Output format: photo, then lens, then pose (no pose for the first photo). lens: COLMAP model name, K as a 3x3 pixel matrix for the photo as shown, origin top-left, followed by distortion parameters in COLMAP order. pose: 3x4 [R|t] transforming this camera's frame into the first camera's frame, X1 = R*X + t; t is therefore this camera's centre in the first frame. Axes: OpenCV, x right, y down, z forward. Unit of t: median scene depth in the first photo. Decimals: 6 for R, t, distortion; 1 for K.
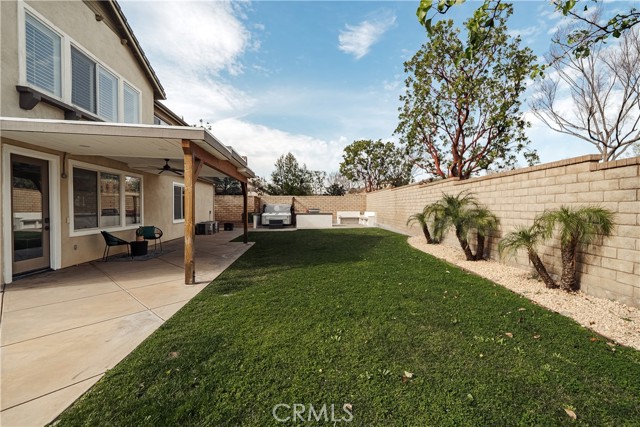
lens RADIAL K [[257.4, 0, 319.5], [0, 257.4, 211.7], [0, 0, 1]] dist [-0.000266, -0.000002]
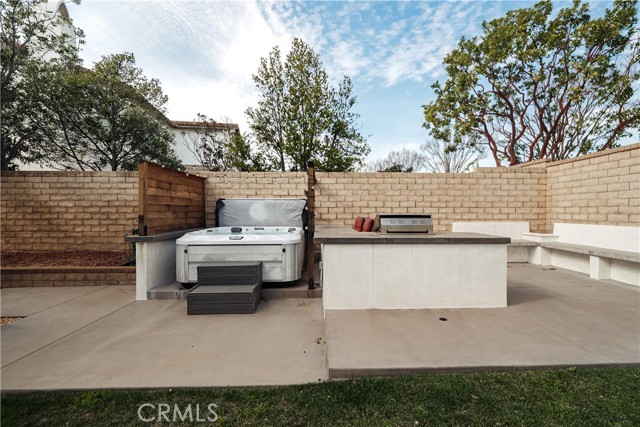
lens RADIAL K [[257.4, 0, 319.9], [0, 257.4, 212.9], [0, 0, 1]] dist [-0.000266, -0.000002]
pose [[0.995802, -0.004722, -0.091407, -0.065996], [0.003995, 0.999959, -0.008132, -0.010524], [0.091442, 0.007733, 0.995780, 0.720589]]
